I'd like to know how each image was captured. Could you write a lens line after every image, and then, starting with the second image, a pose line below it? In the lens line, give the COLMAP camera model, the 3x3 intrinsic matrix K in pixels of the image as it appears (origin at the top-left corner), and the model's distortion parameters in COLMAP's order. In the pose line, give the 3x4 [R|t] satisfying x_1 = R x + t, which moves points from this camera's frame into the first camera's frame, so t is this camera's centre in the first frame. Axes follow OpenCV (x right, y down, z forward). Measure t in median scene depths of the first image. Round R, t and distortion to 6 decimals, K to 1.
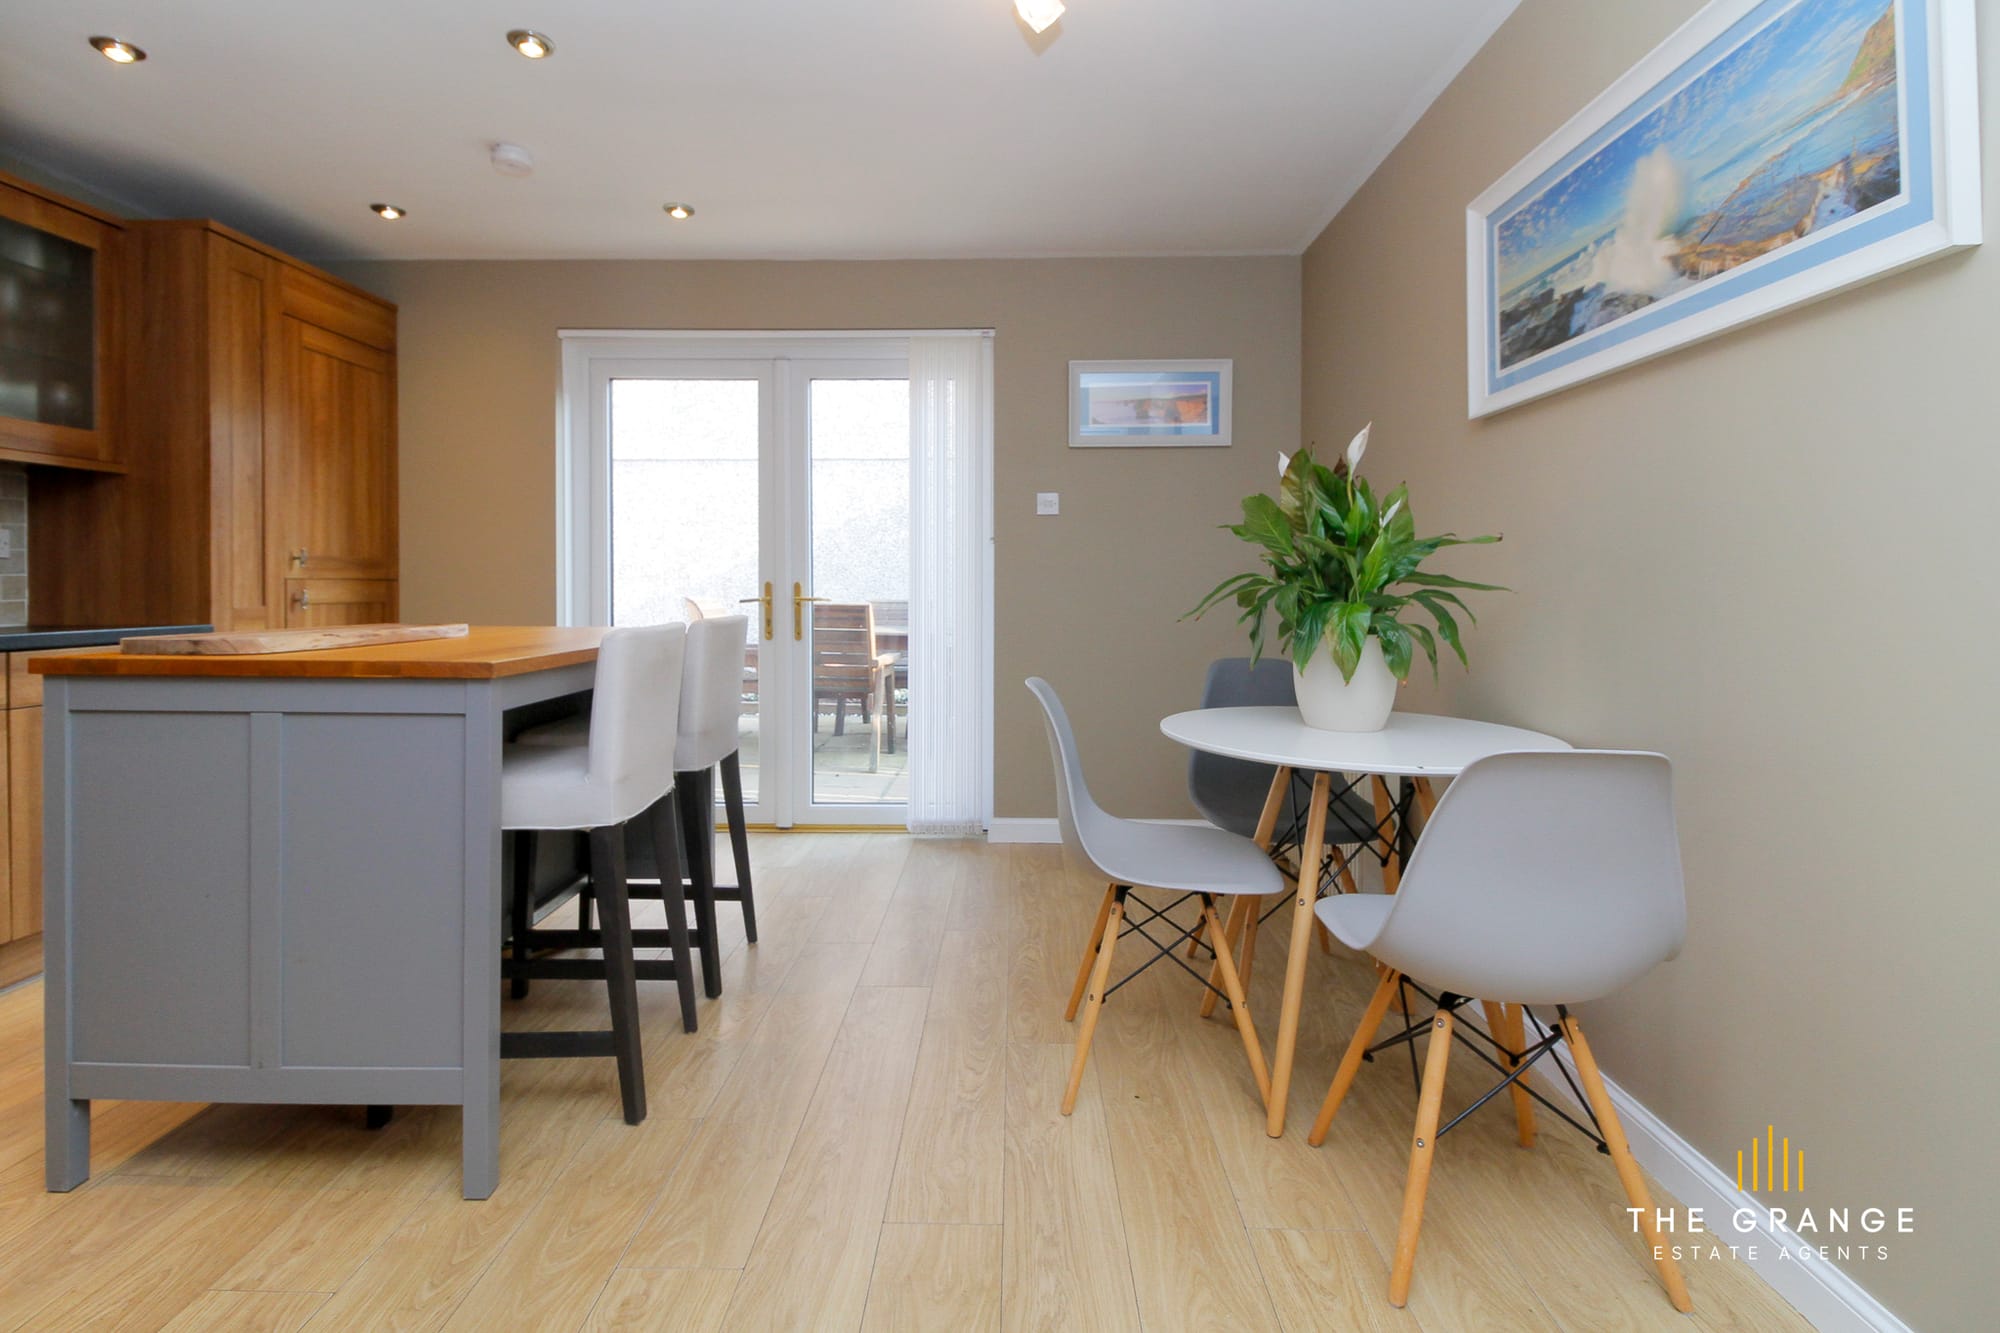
lens RADIAL K [[954.6, 0, 1005.6], [0, 954.6, 642.1], [0, 0, 1]] dist [0.001101, -0.008842]
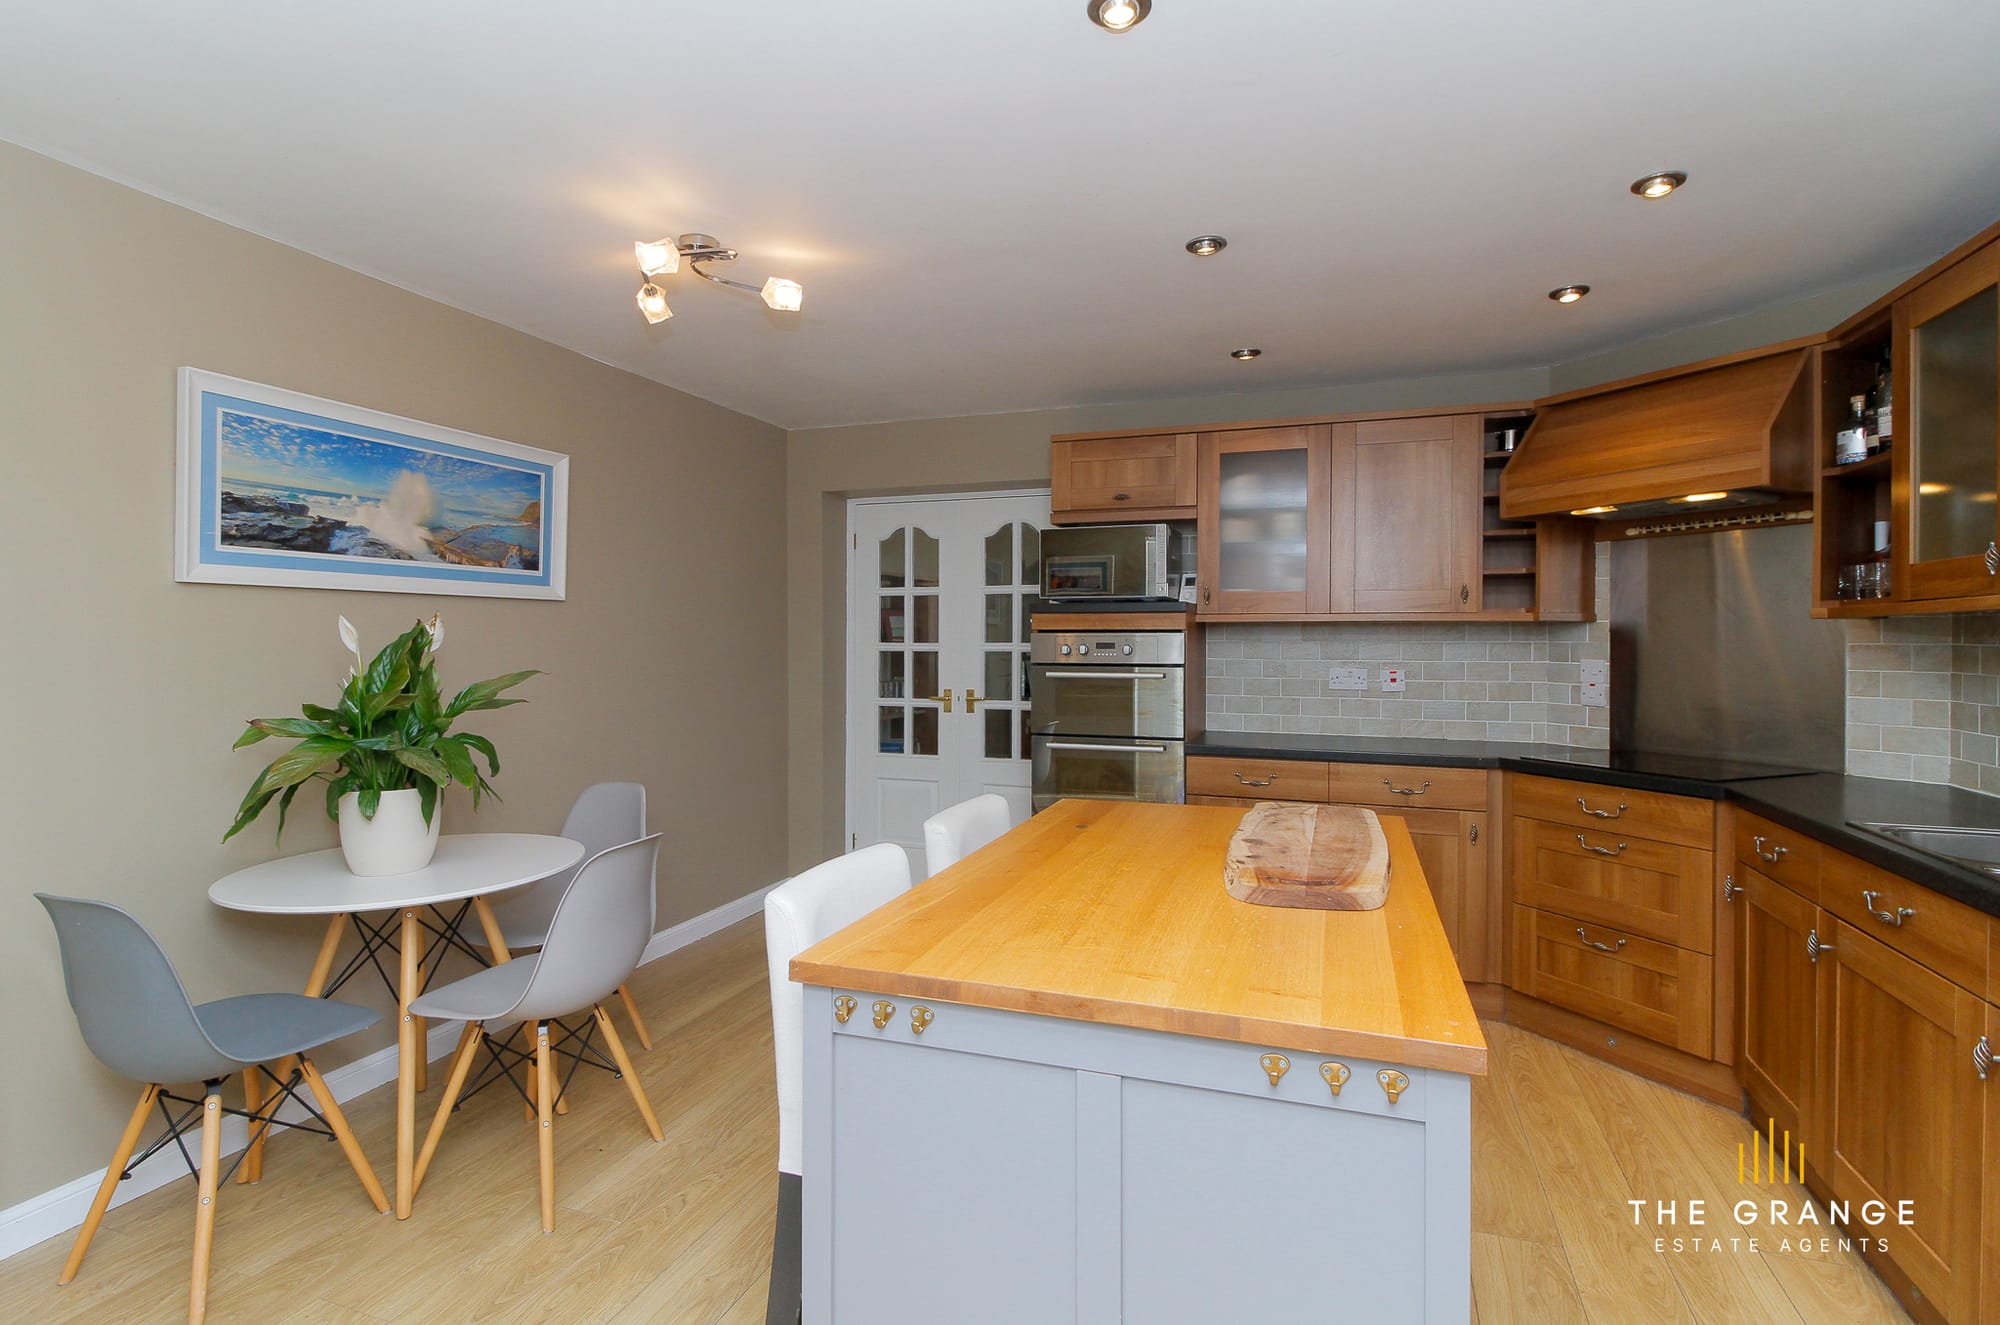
lens RADIAL K [[954.6, 0, 1005.6], [0, 954.6, 638.1], [0, 0, 1]] dist [0.001101, -0.008842]
pose [[-0.946685, -0.002613, 0.322149, -0.735246], [0.015918, 0.998366, 0.054877, -0.253648], [-0.321766, 0.057079, -0.945097, 1.945728]]
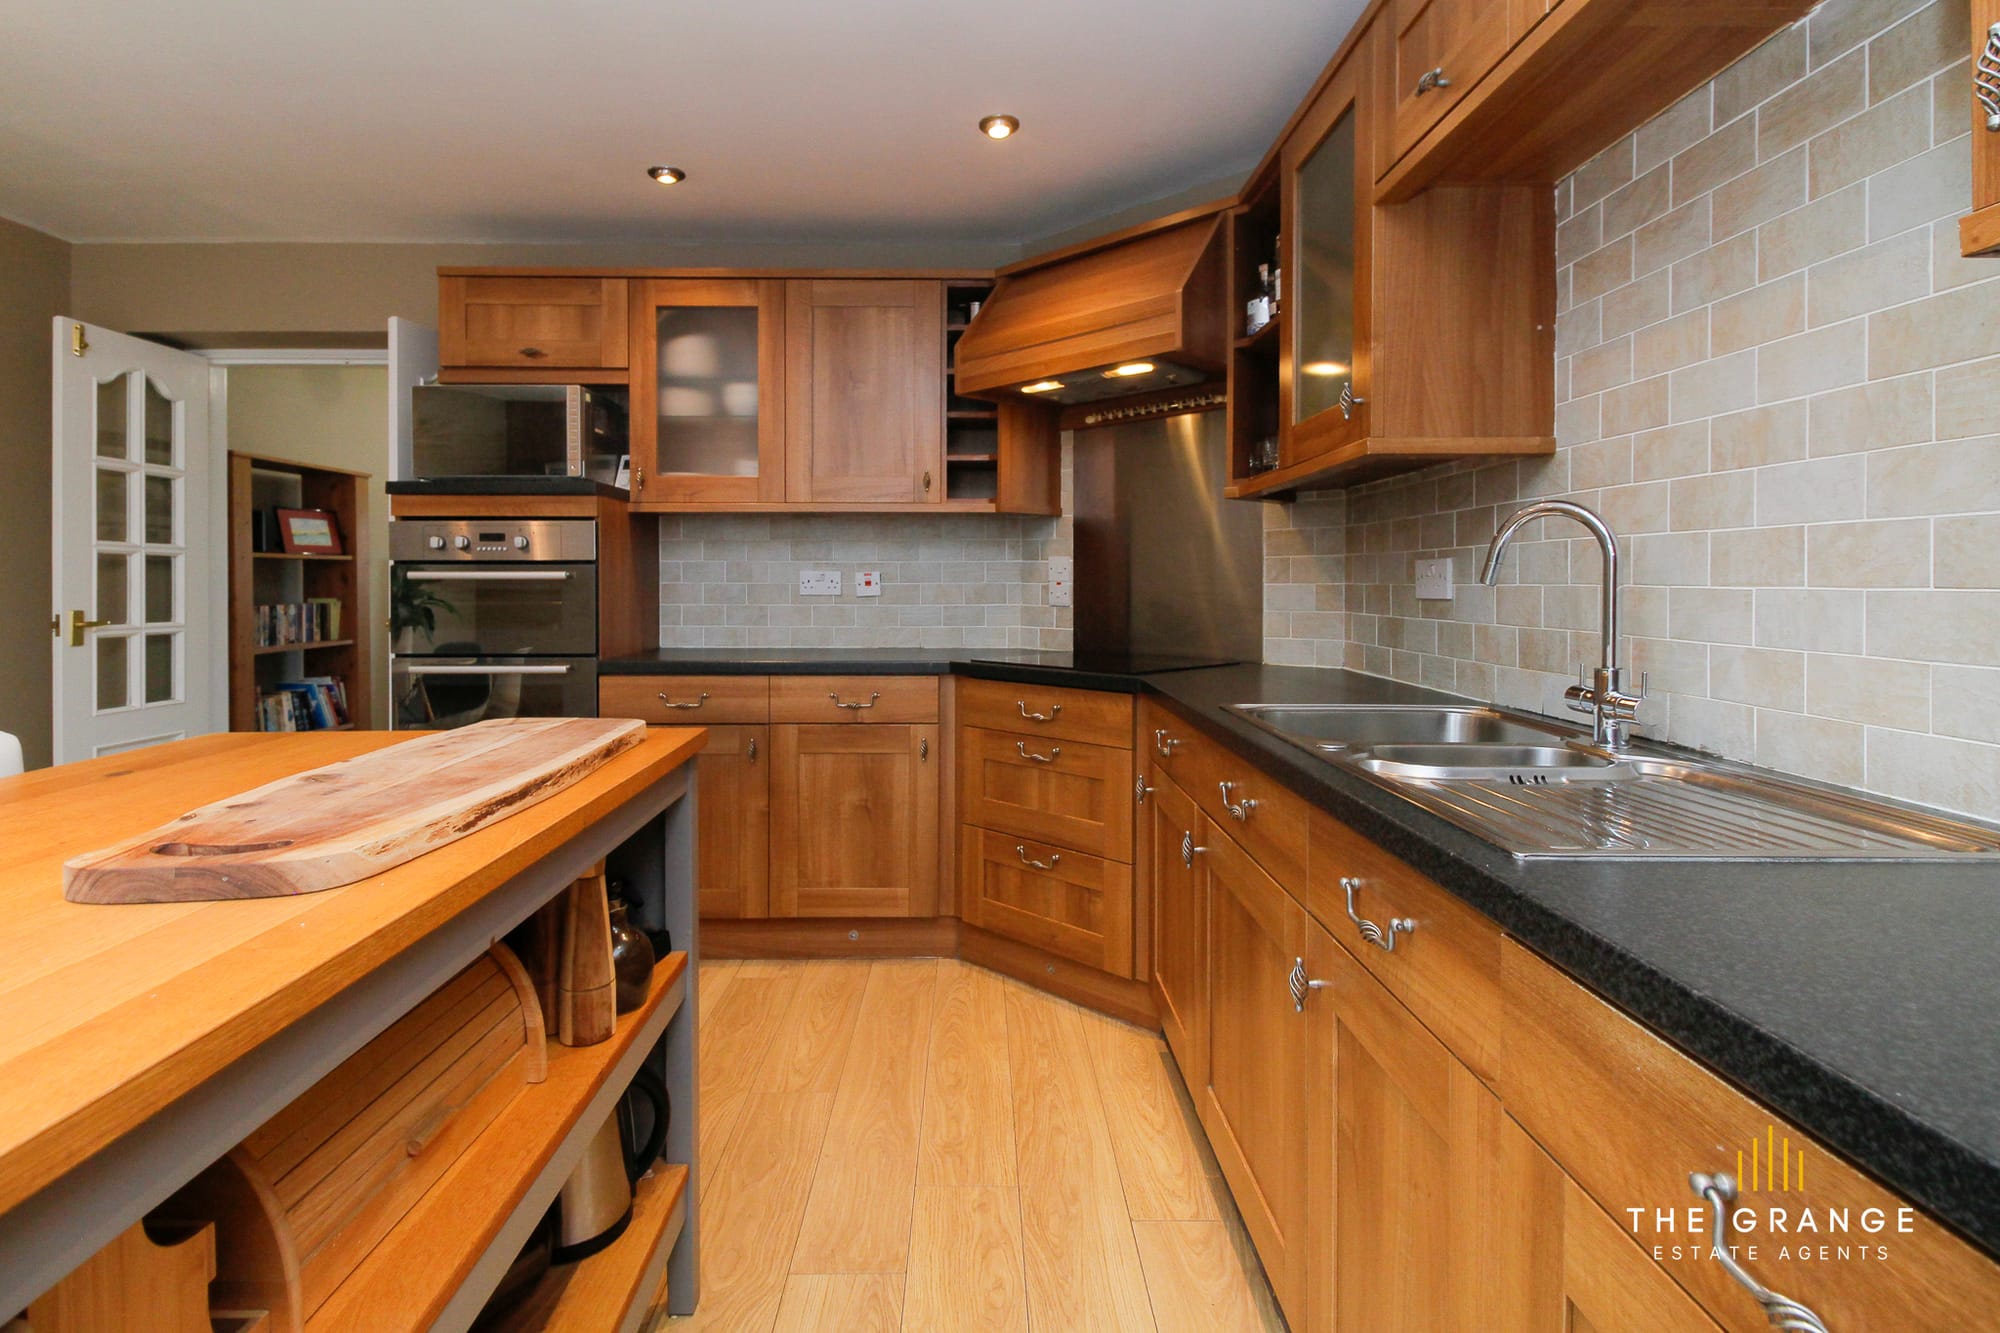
lens RADIAL K [[945.3, 0, 993.0], [0, 945.3, 586.1], [0, 0, 1]] dist [0.000038, -0.000138]
pose [[-0.999391, -0.000314, -0.034897, -1.023717], [-0.002519, 0.998000, 0.063165, -0.151969], [0.034807, 0.063214, -0.997393, 1.568851]]
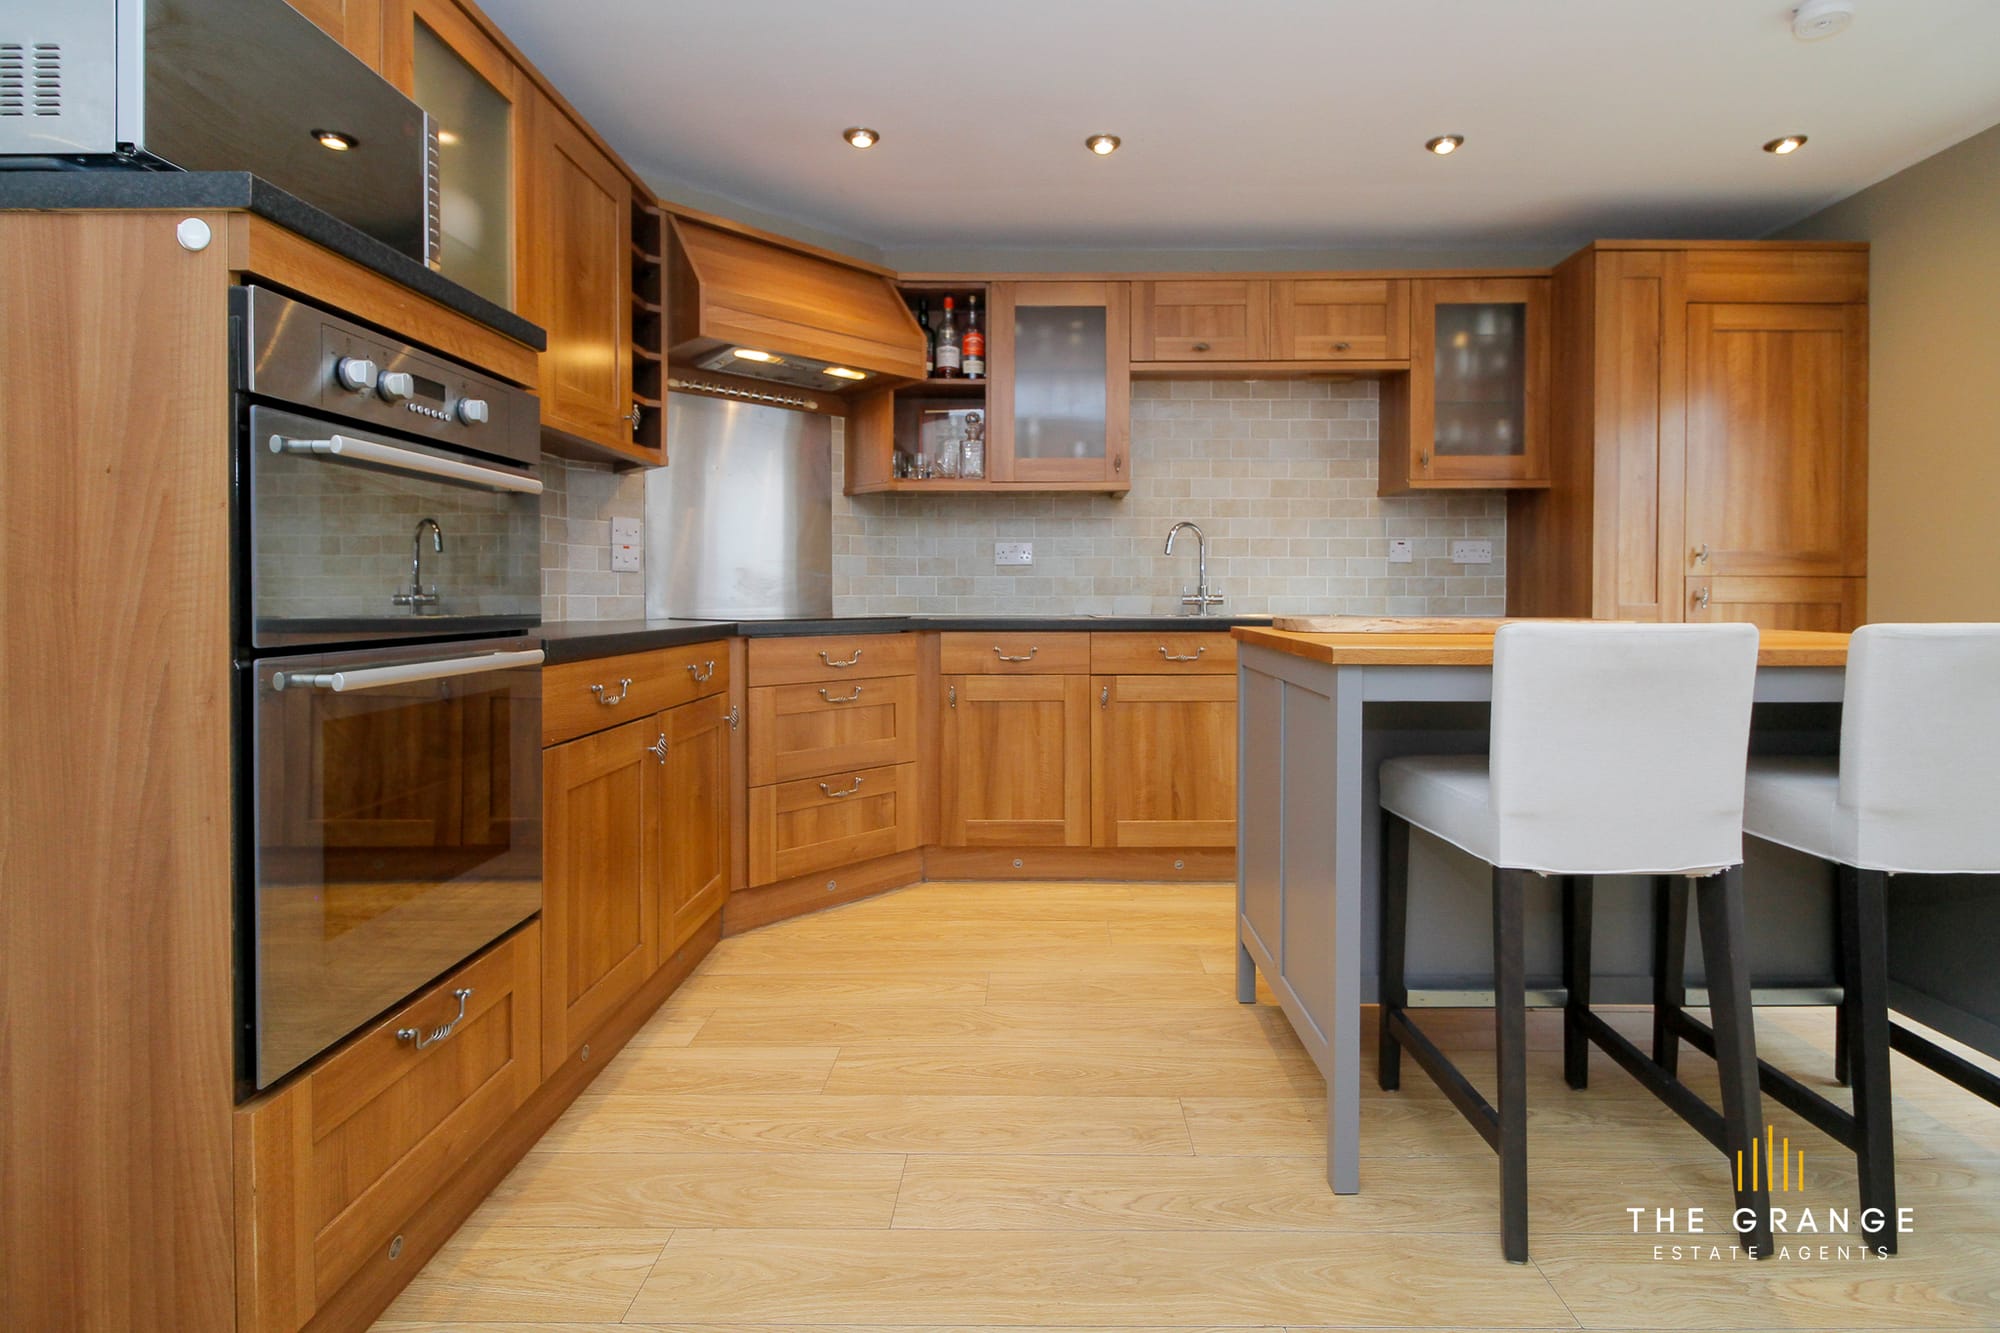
lens RADIAL K [[915.0, 0, 998.4], [0, 915.0, 634.5], [0, 0, 1]] dist [0.000672, -0.000052]
pose [[-0.003775, 0.043693, -0.999038, 0.310781], [-0.060174, 0.997225, 0.043841, -0.009688], [0.998181, 0.060282, -0.001135, 0.511408]]
